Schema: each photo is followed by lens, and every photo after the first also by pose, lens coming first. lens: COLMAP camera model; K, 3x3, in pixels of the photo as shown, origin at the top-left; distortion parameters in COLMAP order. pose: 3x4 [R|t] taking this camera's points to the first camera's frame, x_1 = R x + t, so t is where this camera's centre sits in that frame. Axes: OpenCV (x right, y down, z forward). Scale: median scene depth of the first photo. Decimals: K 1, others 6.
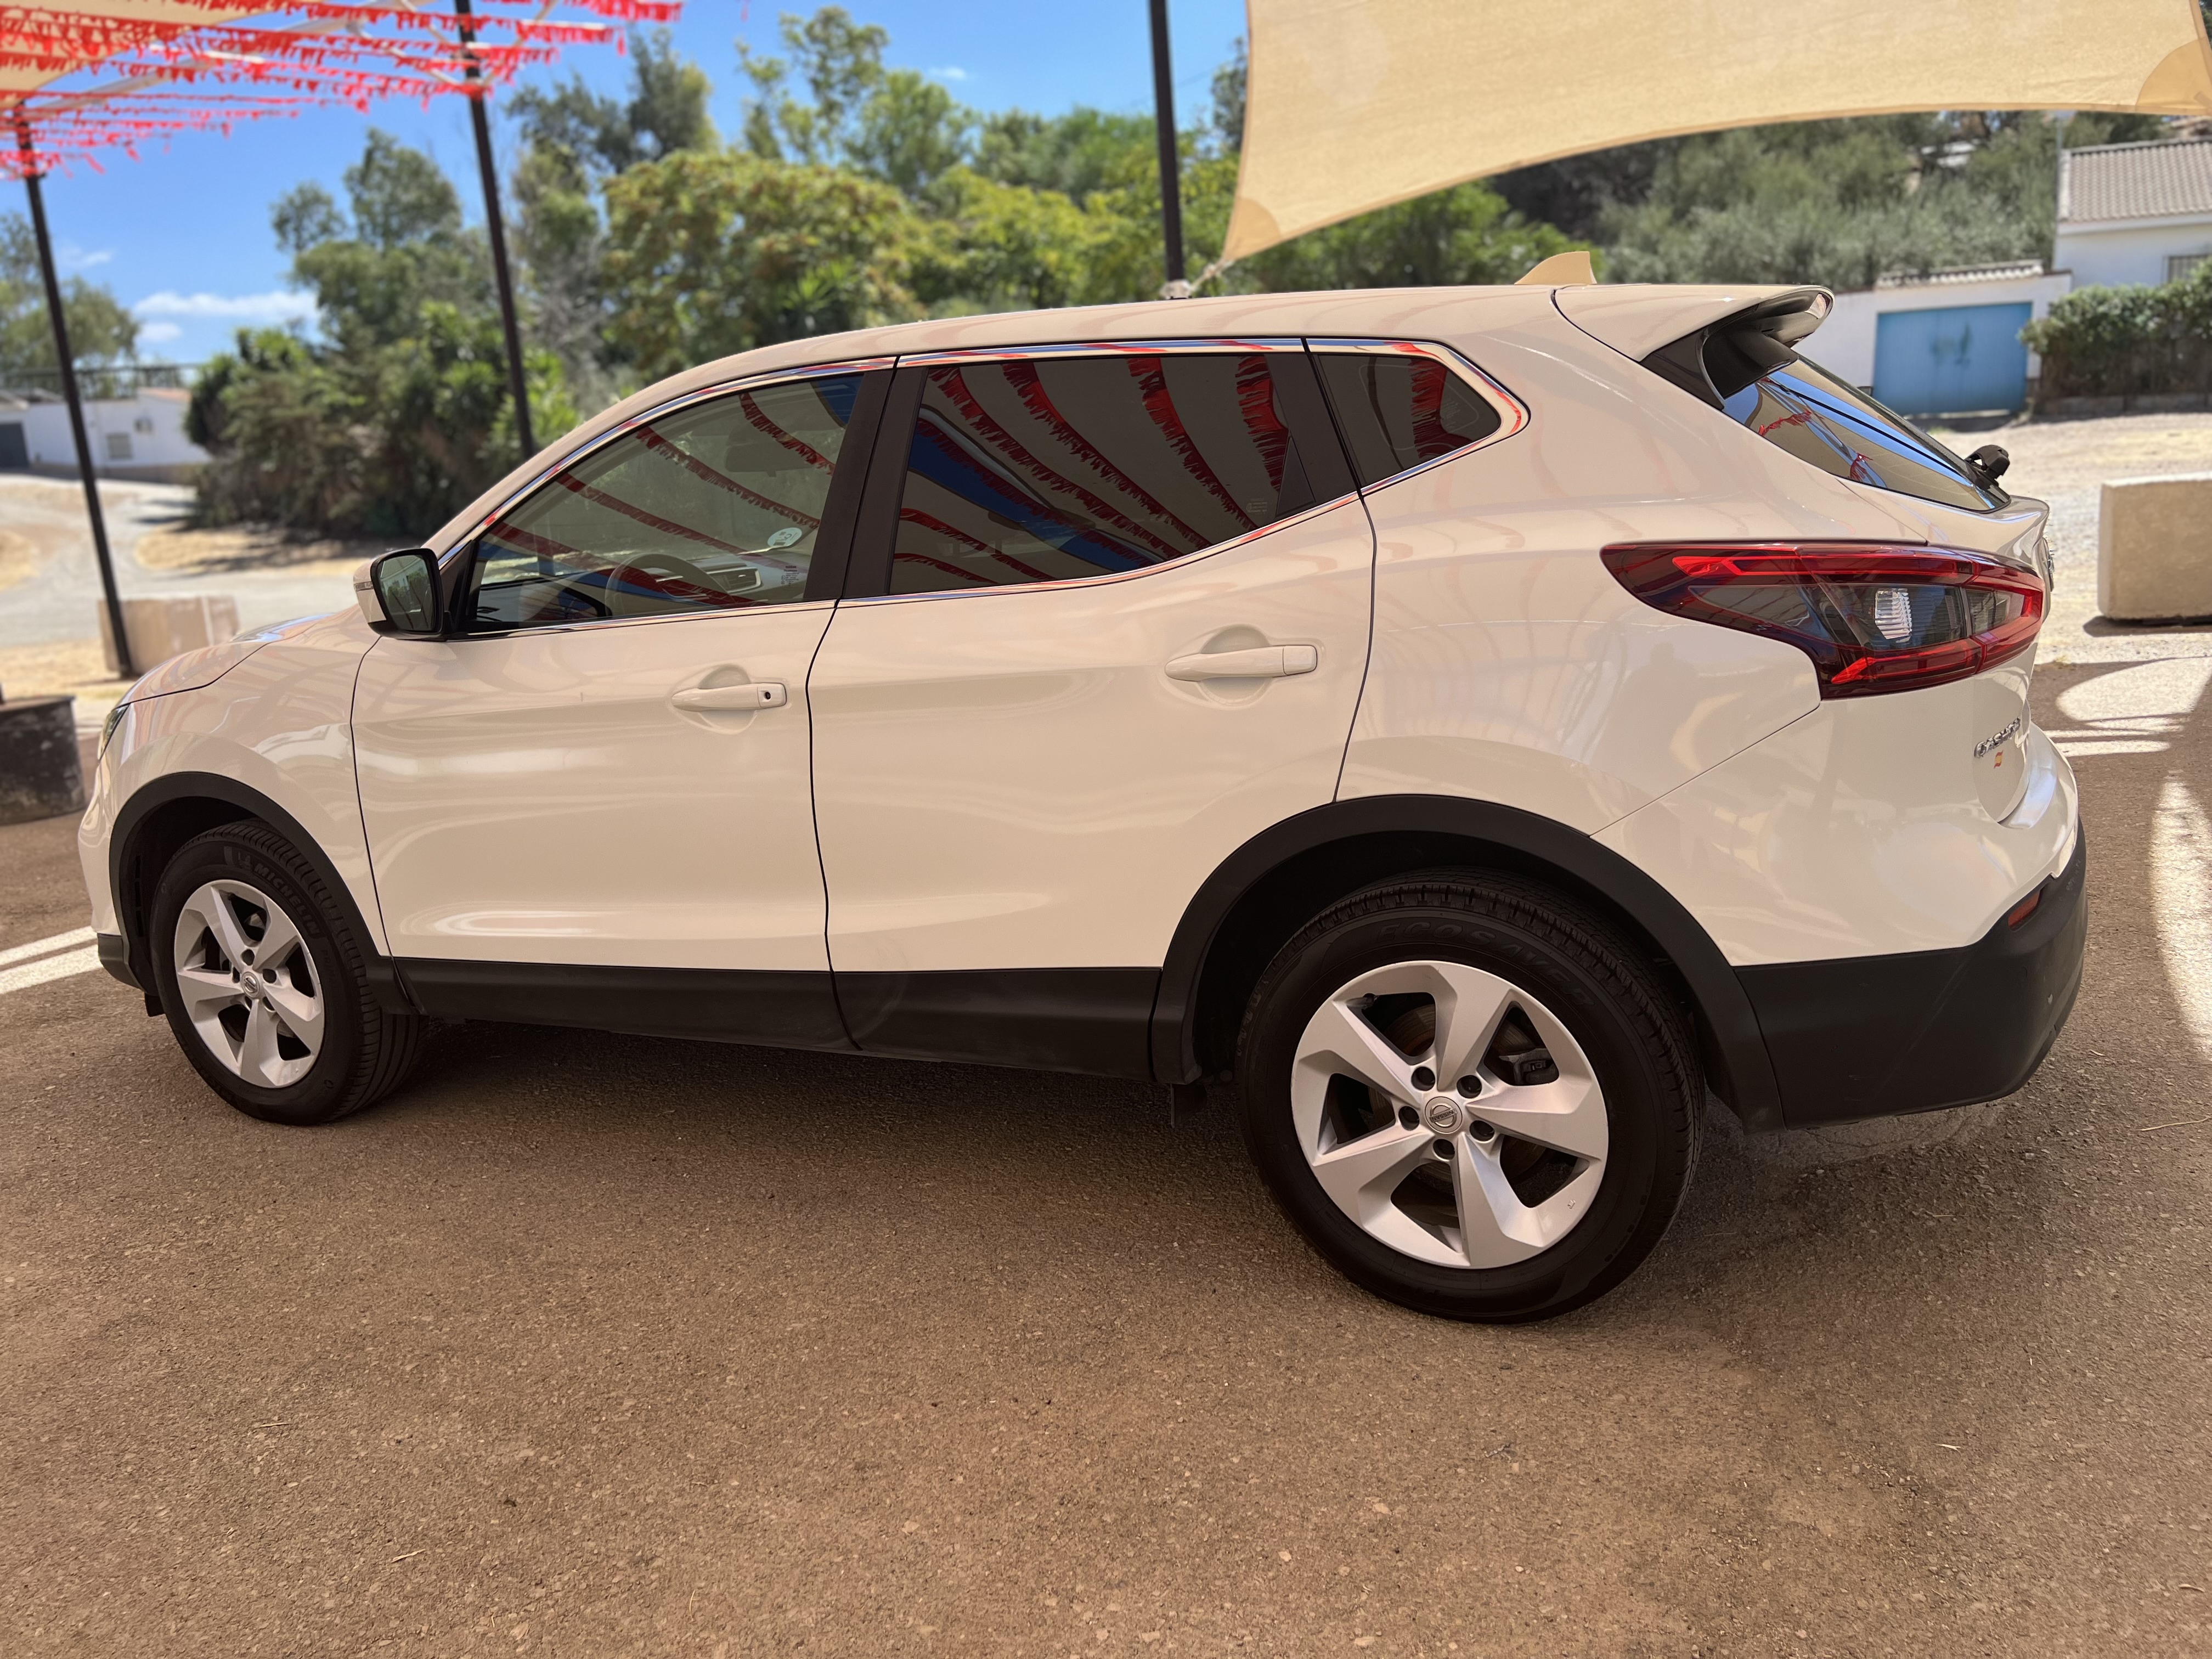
lens RADIAL K [[1709.2, 0, 1106.0], [0, 1709.2, 829.5], [0, 0, 1]] dist [0.078250, -0.097650]
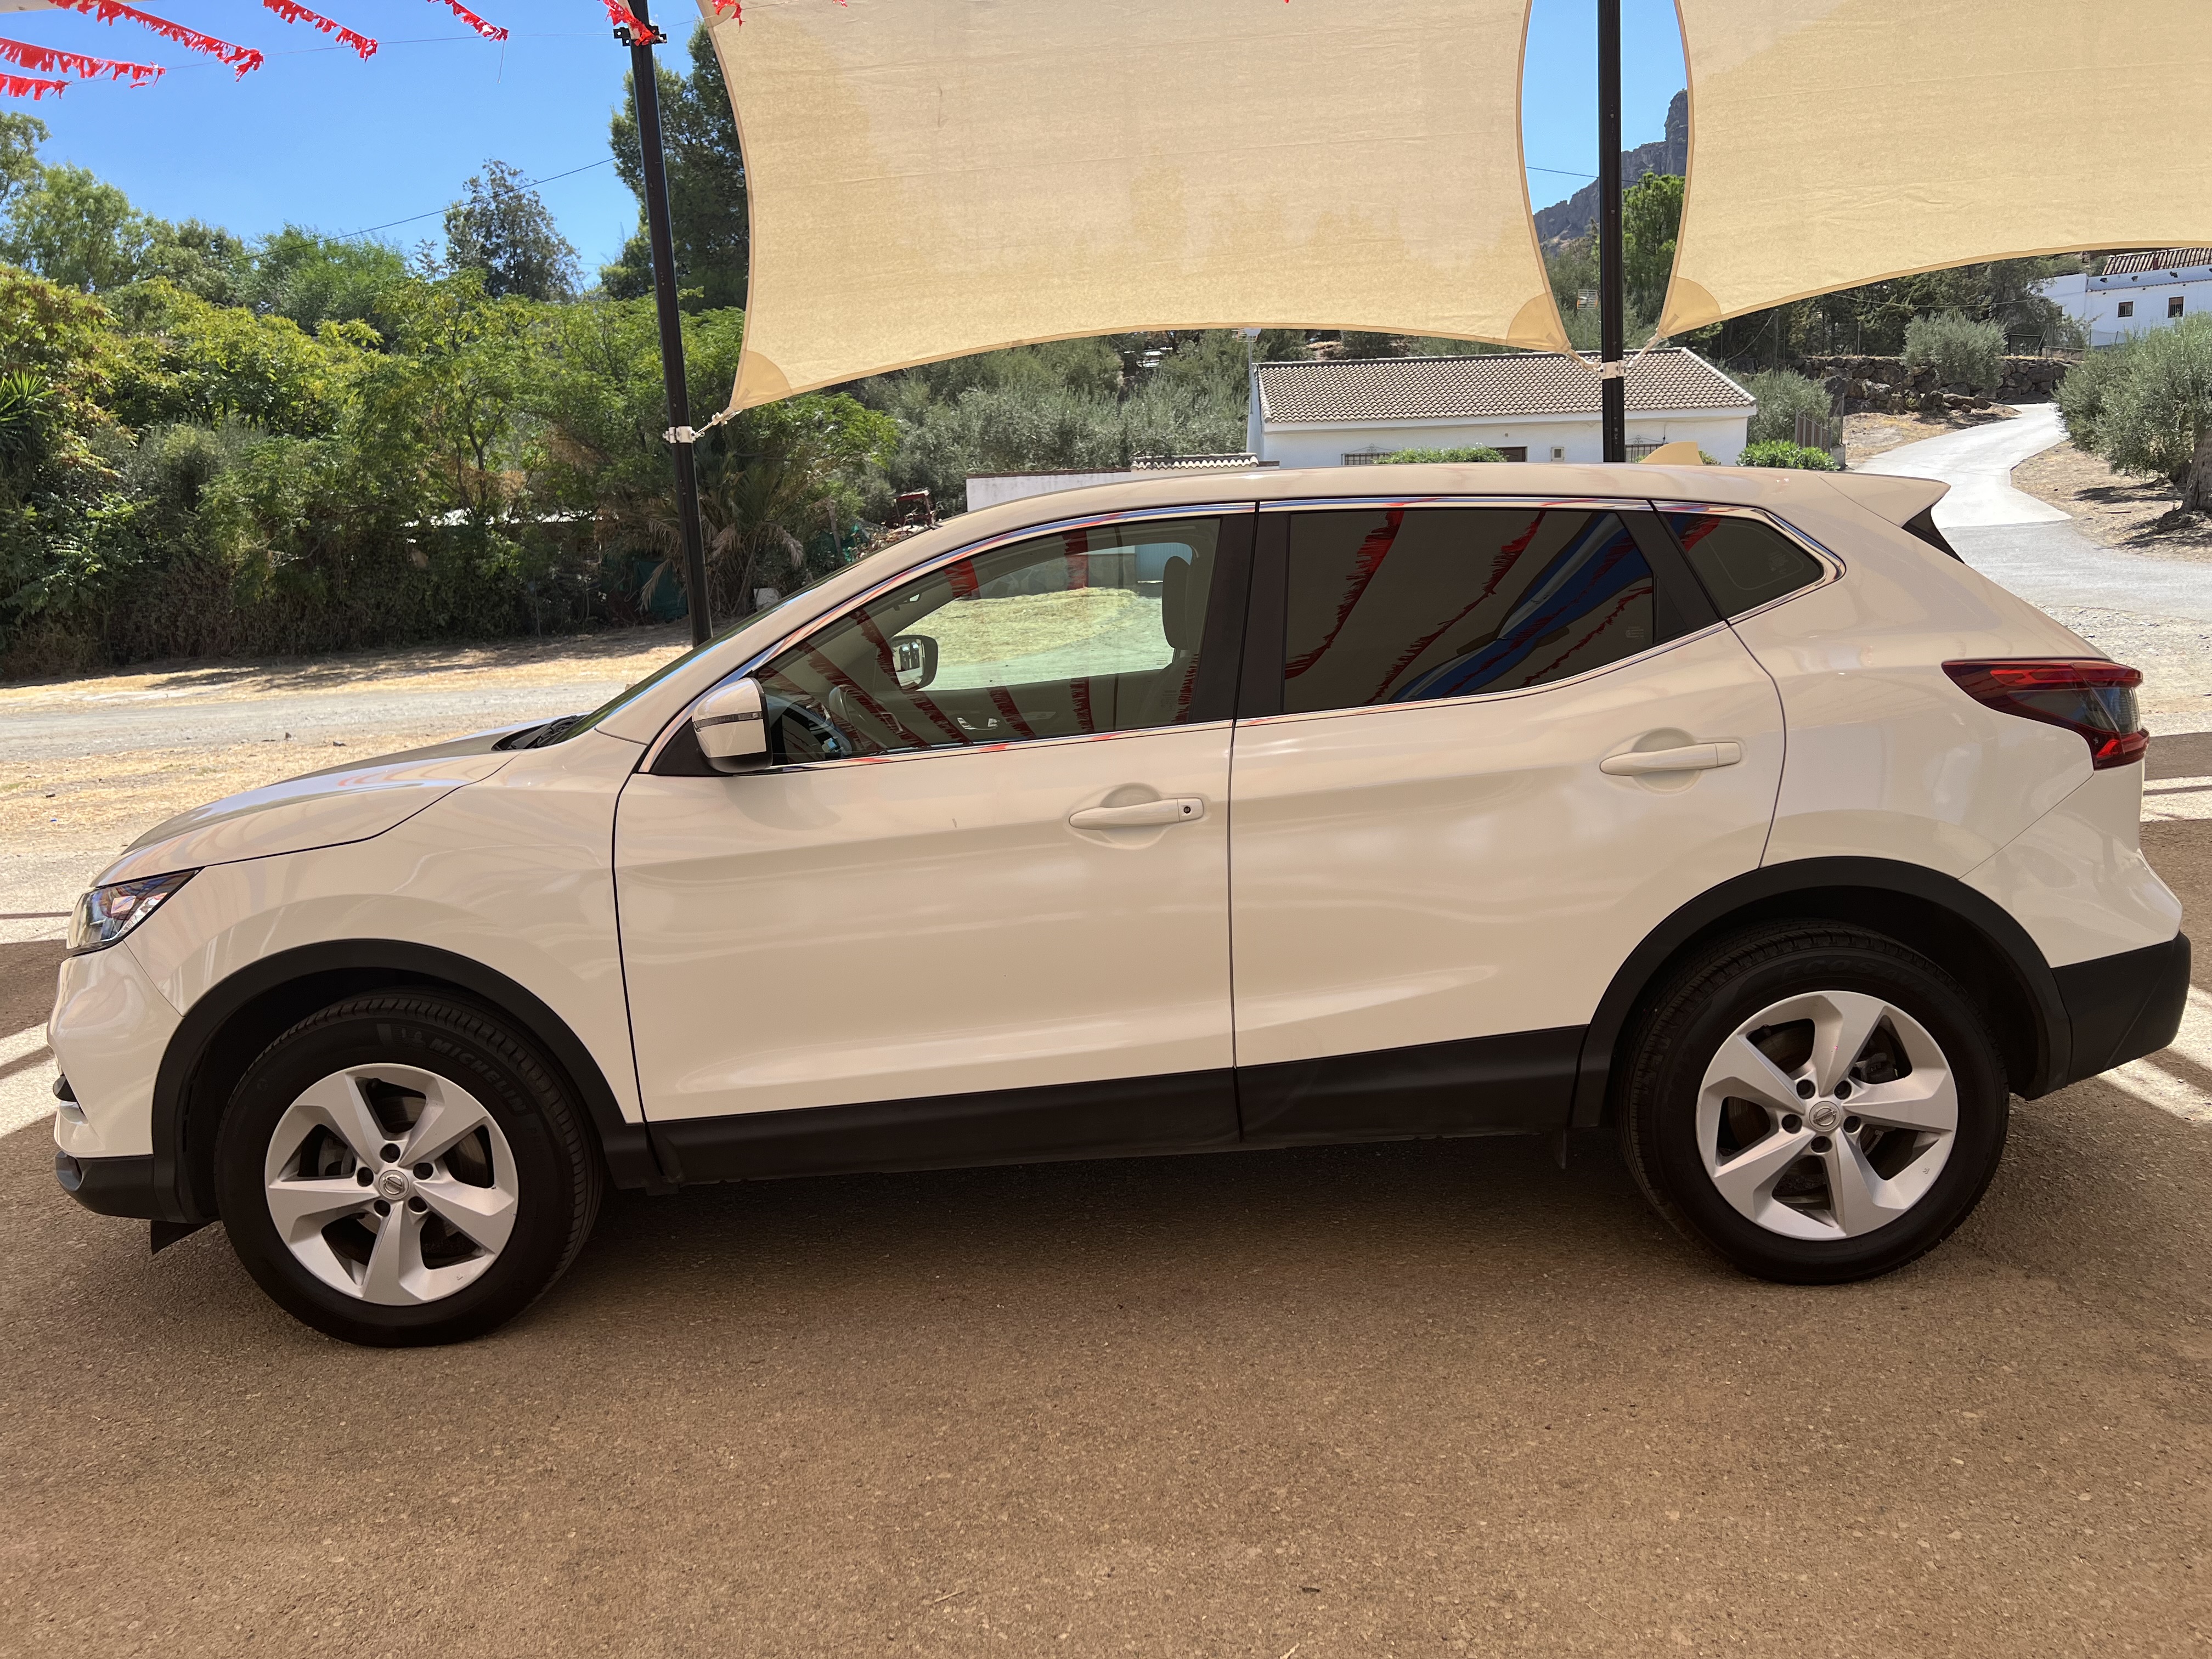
lens RADIAL K [[1734.0, 0, 1106.0], [0, 1734.0, 829.5], [0, 0, 1]] dist [0.045272, -0.050179]
pose [[0.896045, -0.043738, 0.441803, -0.697620], [0.082051, 0.994307, -0.067975, 0.002553], [-0.436315, 0.097159, 0.894533, 0.064711]]
